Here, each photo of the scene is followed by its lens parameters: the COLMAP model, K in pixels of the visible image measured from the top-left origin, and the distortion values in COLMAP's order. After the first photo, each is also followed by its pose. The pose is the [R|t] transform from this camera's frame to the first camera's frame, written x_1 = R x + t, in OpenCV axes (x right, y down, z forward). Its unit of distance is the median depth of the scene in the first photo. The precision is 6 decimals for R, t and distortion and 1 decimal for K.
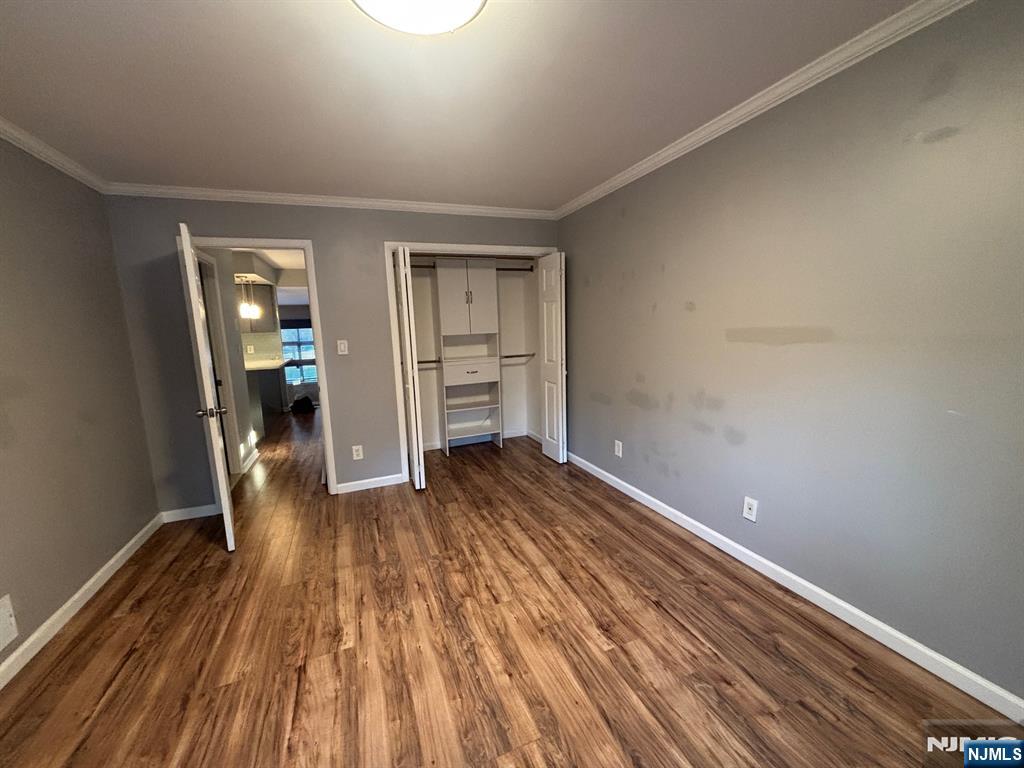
lens RADIAL K [[405.7, 0, 512.6], [0, 405.7, 385.1], [0, 0, 1]] dist [0.000315, -0.000150]
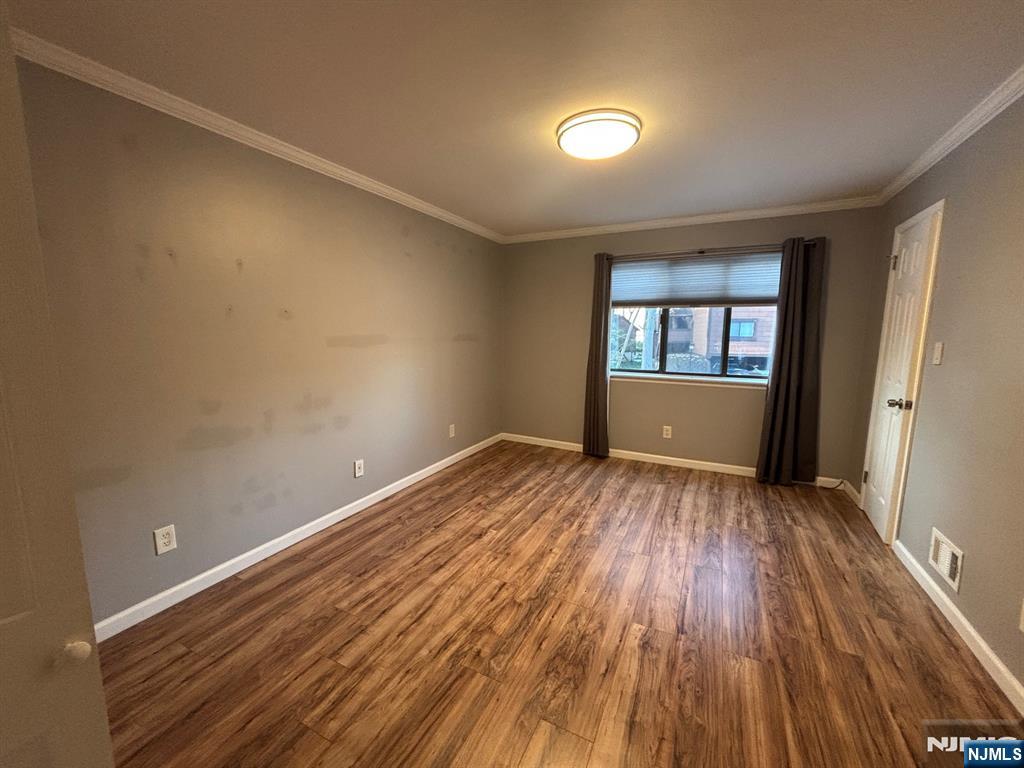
lens RADIAL K [[405.7, 0, 508.9], [0, 405.7, 383.9], [0, 0, 1]] dist [0.000315, -0.000150]
pose [[-0.648830, -0.068149, 0.757875, -0.744225], [0.136212, 0.969492, 0.203792, -0.175394], [-0.748642, 0.235458, -0.619753, 1.385971]]
